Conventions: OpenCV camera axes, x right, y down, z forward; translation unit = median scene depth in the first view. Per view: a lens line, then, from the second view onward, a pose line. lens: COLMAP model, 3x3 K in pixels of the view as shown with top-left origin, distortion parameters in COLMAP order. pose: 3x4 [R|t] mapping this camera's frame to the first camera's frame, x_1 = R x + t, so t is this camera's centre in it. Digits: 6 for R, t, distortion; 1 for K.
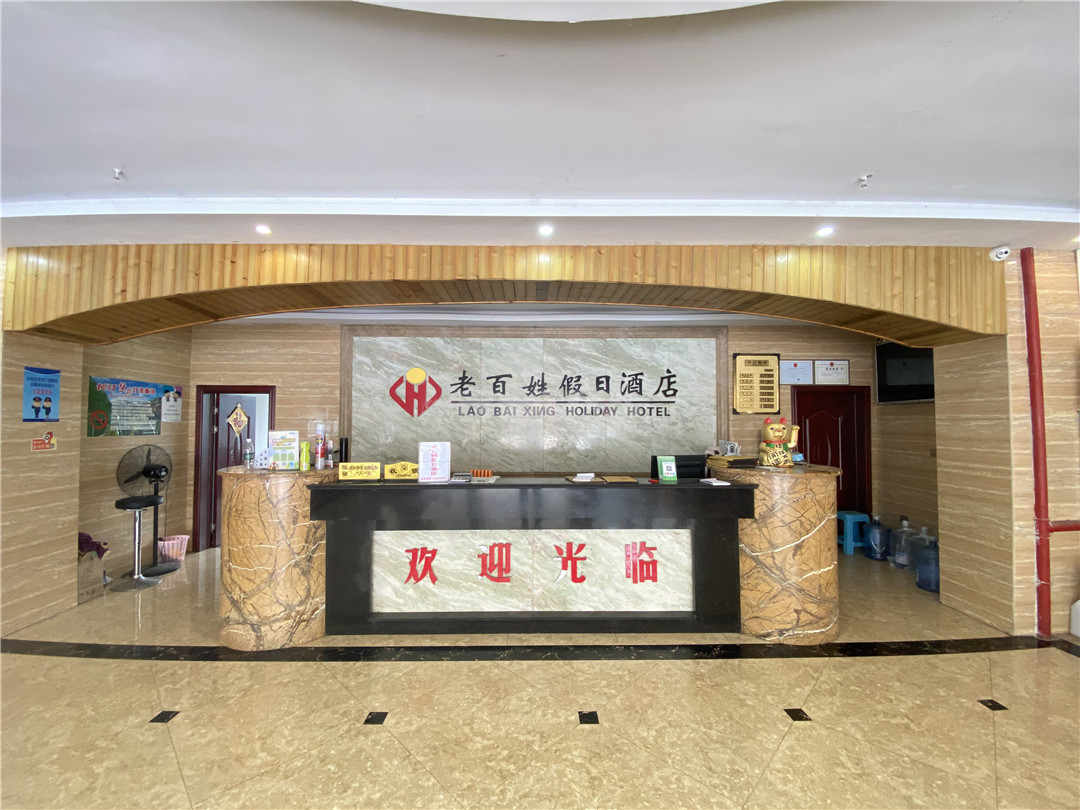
lens RADIAL K [[432.8, 0, 540.0], [0, 432.8, 405.0], [0, 0, 1]] dist [0.028071, -0.028682]
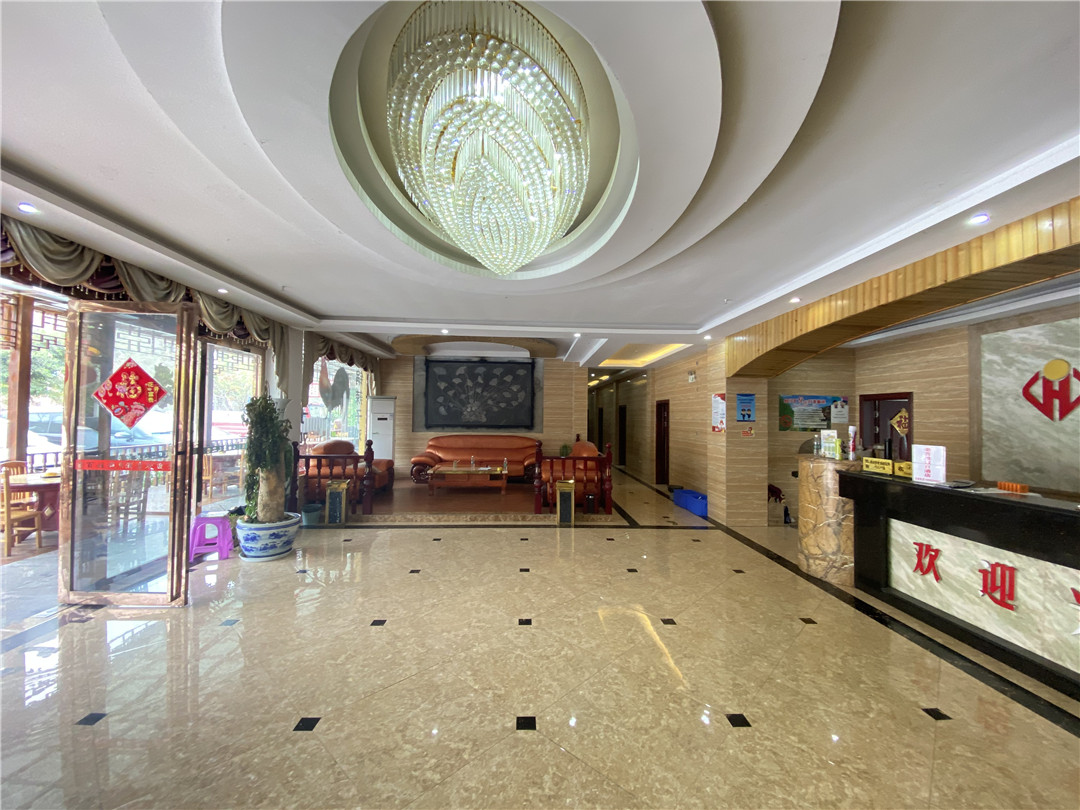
lens RADIAL K [[432.8, 0, 540.0], [0, 432.8, 405.0], [0, 0, 1]] dist [0.028071, -0.028682]
pose [[0.018511, -0.026030, -0.999490, 0.776559], [0.024154, 0.999381, -0.025580, -0.008343], [0.999537, -0.023668, 0.019128, 0.040126]]
